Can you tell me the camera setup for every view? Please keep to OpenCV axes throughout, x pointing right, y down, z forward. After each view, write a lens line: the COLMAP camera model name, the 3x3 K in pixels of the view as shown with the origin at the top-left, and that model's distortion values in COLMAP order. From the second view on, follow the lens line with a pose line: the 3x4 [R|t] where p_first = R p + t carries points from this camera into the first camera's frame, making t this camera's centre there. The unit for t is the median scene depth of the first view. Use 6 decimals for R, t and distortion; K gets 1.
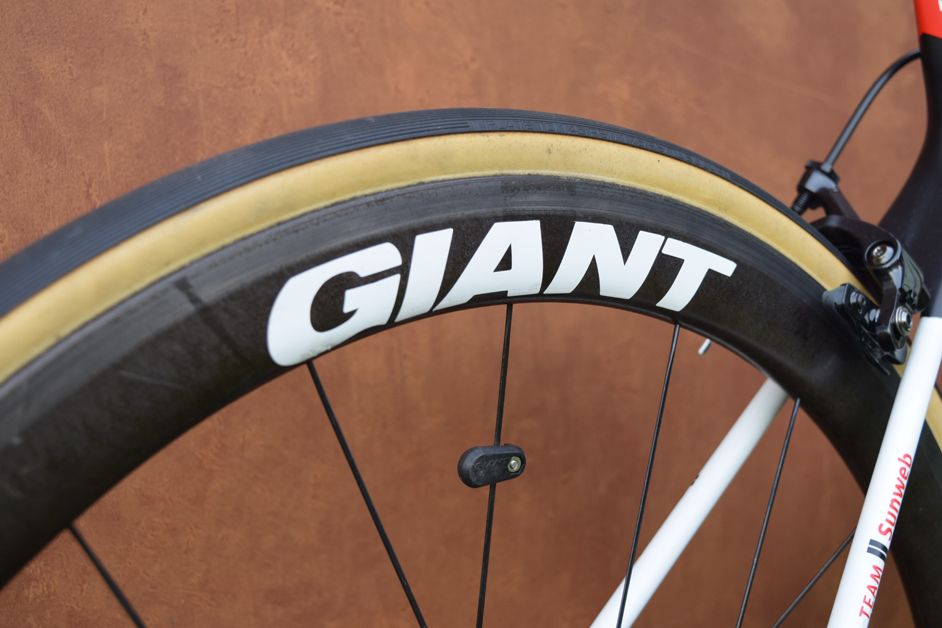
lens RADIAL K [[1256.0, 0, 471.0], [0, 1256.0, 314.0], [0, 0, 1]] dist [-0.018151, -0.013117]
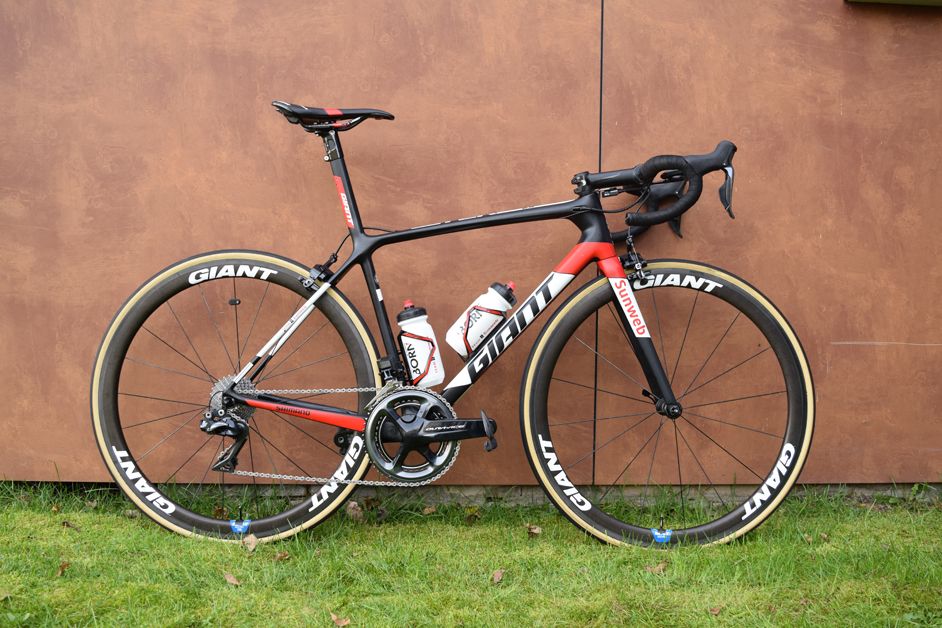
lens RADIAL K [[891.7, 0, 471.0], [0, 891.7, 314.0], [0, 0, 1]] dist [-0.073001, -0.001515]
pose [[0.770973, 0.008614, -0.636810, 3.145807], [-0.041584, 0.998456, -0.036840, 0.239979], [0.635509, 0.054884, 0.770140, -1.442054]]
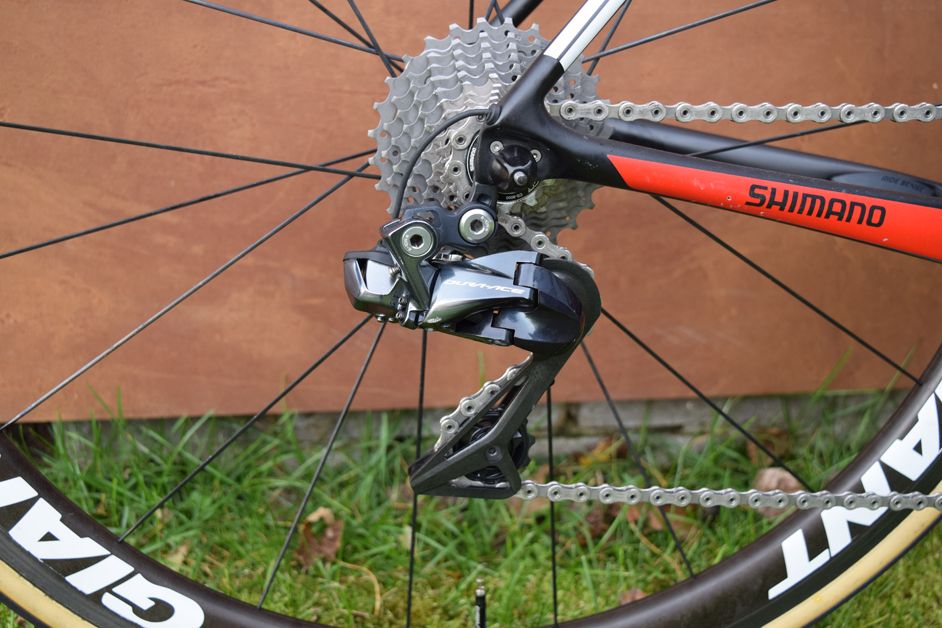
lens RADIAL K [[1174.4, 0, 471.0], [0, 1174.4, 314.0], [0, 0, 1]] dist [-0.023498, -0.030876]
pose [[0.846049, 0.202156, -0.493290, 0.568899], [-0.064570, 0.957359, 0.281592, 0.359412], [0.529181, -0.206388, 0.823026, -0.075959]]
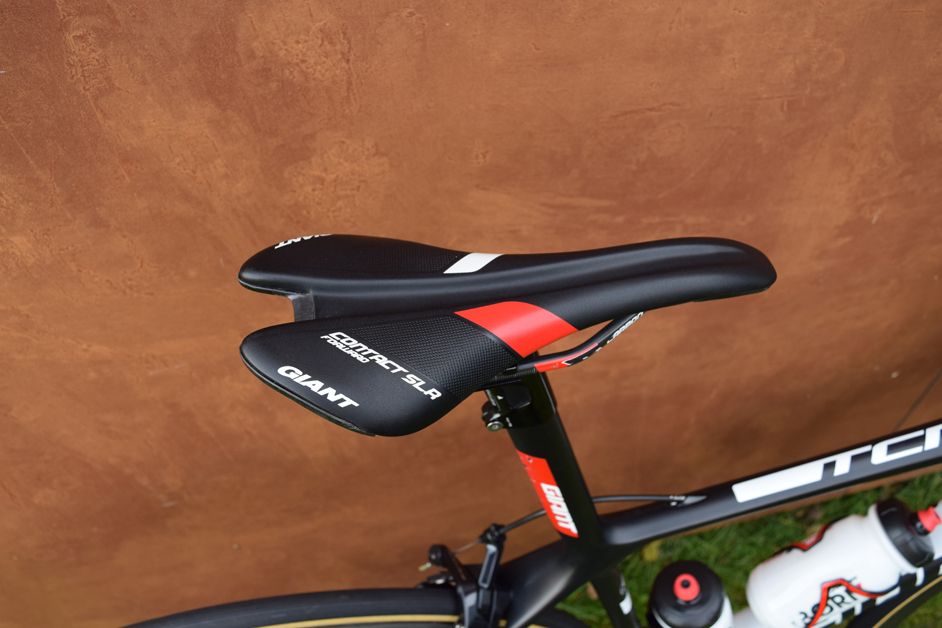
lens RADIAL K [[848.1, 0, 465.8], [0, 848.1, 312.5], [0, 0, 1]] dist [-0.087126, 0.024023]
pose [[0.878002, 0.359238, -0.316323, 0.541569], [-0.020350, 0.688273, 0.725166, -1.267067], [0.478223, -0.630260, 0.611616, 0.489412]]
